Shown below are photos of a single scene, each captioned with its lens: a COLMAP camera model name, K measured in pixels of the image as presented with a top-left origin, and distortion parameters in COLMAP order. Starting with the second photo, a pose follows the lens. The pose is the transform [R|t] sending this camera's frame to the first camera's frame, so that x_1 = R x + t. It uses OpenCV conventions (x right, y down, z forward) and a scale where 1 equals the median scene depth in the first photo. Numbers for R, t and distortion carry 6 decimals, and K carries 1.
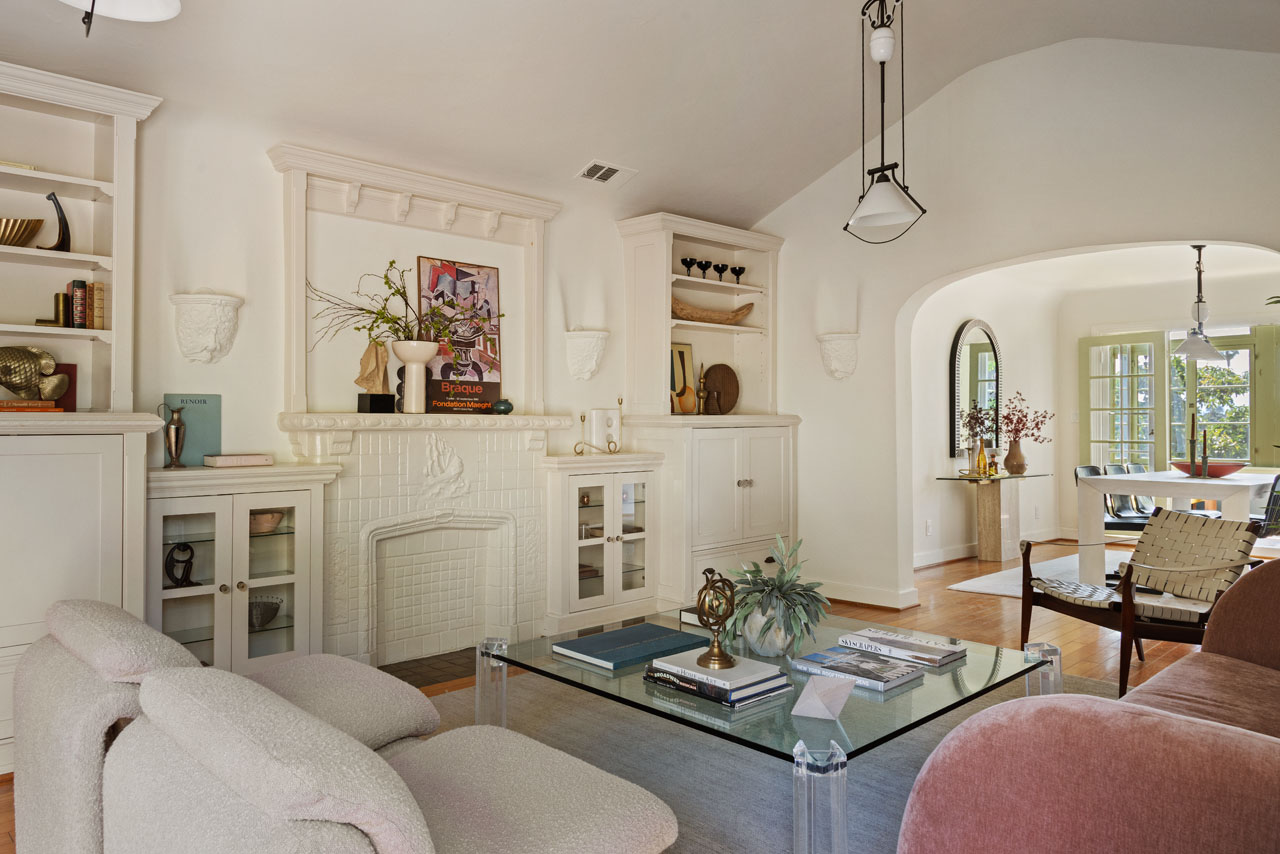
lens RADIAL K [[877.5, 0, 638.5], [0, 877.5, 420.0], [0, 0, 1]] dist [0.001334, -0.000177]
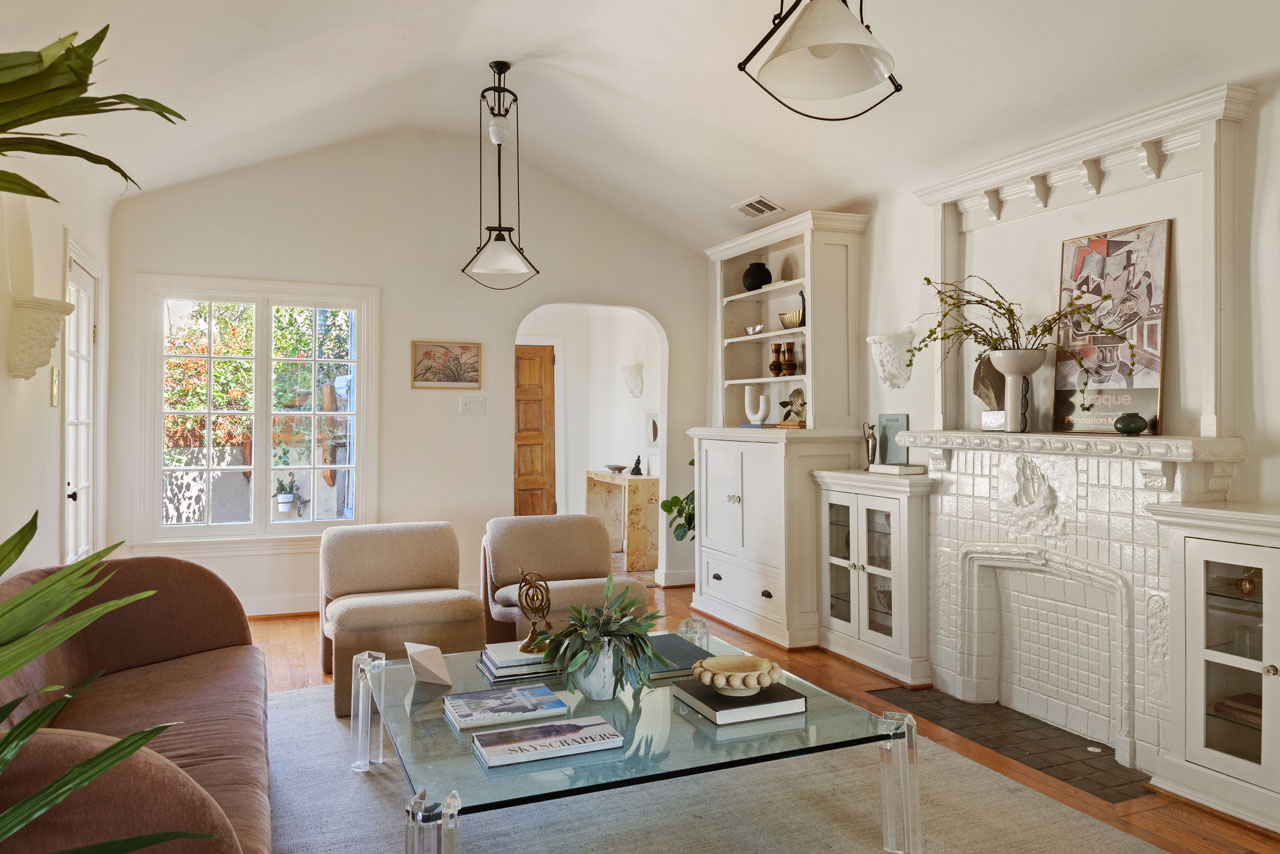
lens RADIAL K [[877.5, 0, 638.4], [0, 877.5, 424.1], [0, 0, 1]] dist [0.001334, -0.000177]
pose [[-0.345455, 0.011534, -0.938365, 0.644317], [0.004605, 0.999933, 0.010595, -0.024267], [0.938424, -0.000661, -0.345485, 0.878469]]
